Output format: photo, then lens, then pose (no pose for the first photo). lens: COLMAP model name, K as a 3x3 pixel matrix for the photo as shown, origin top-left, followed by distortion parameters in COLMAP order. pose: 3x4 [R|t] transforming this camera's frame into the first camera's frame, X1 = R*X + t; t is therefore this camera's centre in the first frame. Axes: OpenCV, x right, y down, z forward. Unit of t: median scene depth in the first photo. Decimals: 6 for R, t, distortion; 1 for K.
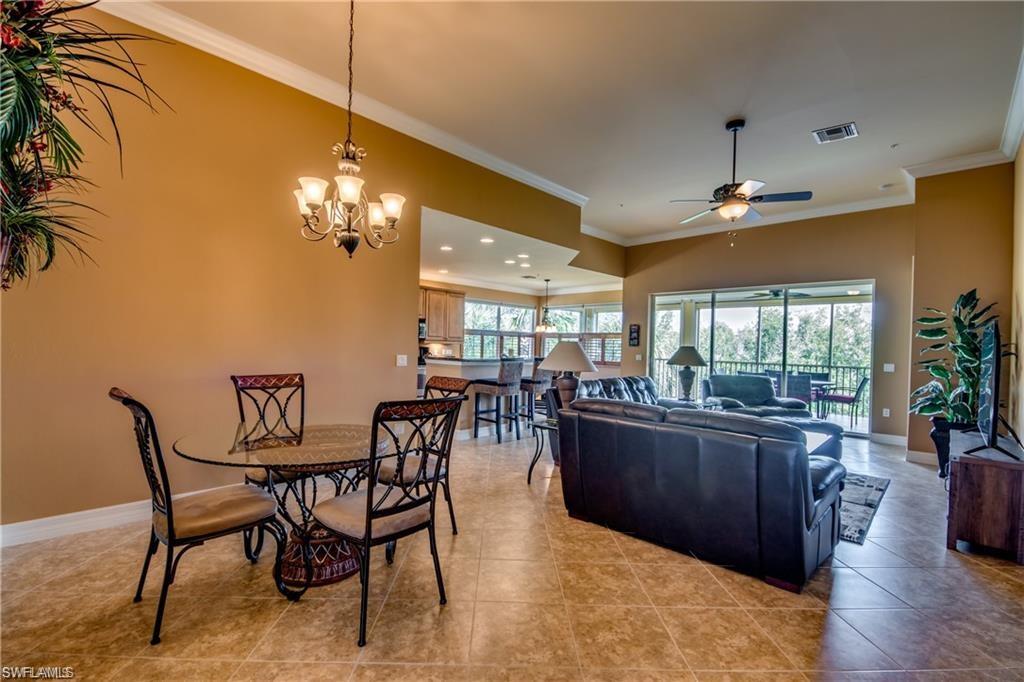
lens RADIAL K [[452.5, 0, 490.9], [0, 452.5, 347.0], [0, 0, 1]] dist [0.033203, -0.017189]
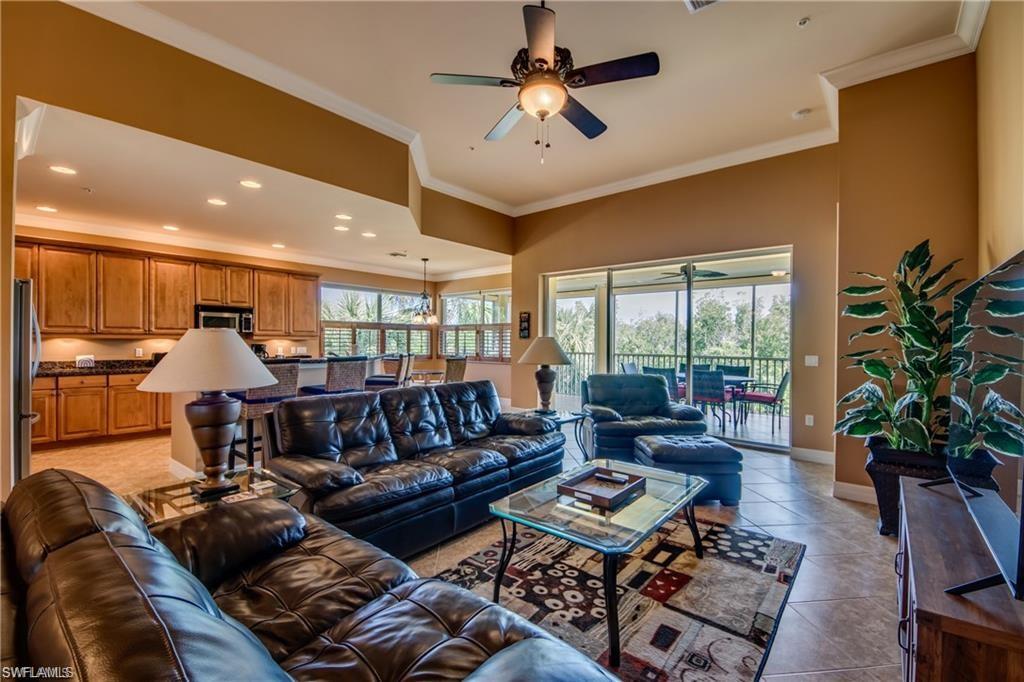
lens RADIAL K [[439.5, 0, 493.7], [0, 439.5, 343.4], [0, 0, 1]] dist [0.032243, -0.018644]
pose [[0.997268, -0.017919, 0.071658, 0.276039], [0.017736, 0.999838, 0.003200, 0.004530], [-0.071704, -0.001920, 0.997424, 0.290334]]
